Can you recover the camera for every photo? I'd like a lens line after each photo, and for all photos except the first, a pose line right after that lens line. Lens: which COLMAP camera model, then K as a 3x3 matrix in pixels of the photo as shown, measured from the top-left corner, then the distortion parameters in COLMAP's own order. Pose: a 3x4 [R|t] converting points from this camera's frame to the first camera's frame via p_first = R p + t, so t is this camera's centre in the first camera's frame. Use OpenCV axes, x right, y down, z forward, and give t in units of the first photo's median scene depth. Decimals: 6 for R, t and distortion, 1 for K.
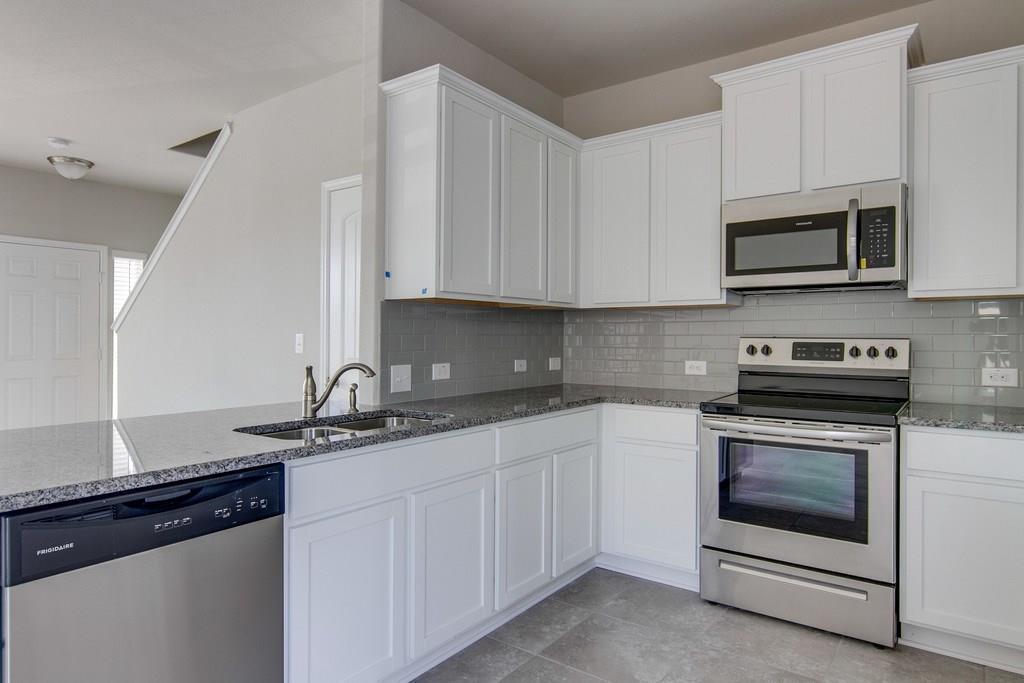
lens RADIAL K [[596.5, 0, 512.0], [0, 596.5, 341.5], [0, 0, 1]] dist [-0.002433, -0.000314]
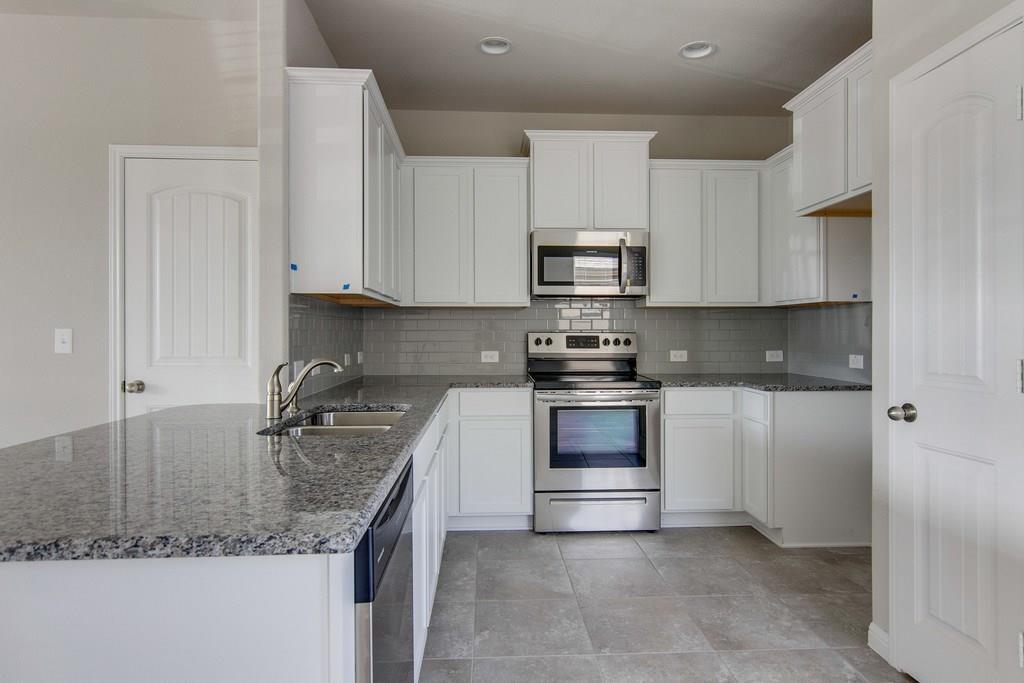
lens RADIAL K [[548.7, 0, 537.2], [0, 548.7, 338.2], [0, 0, 1]] dist [-0.002217, -0.000359]
pose [[0.781632, -0.008576, 0.623680, -0.419709], [0.007597, 0.999962, 0.004230, 0.001362], [-0.623693, 0.001432, 0.781668, 0.058691]]
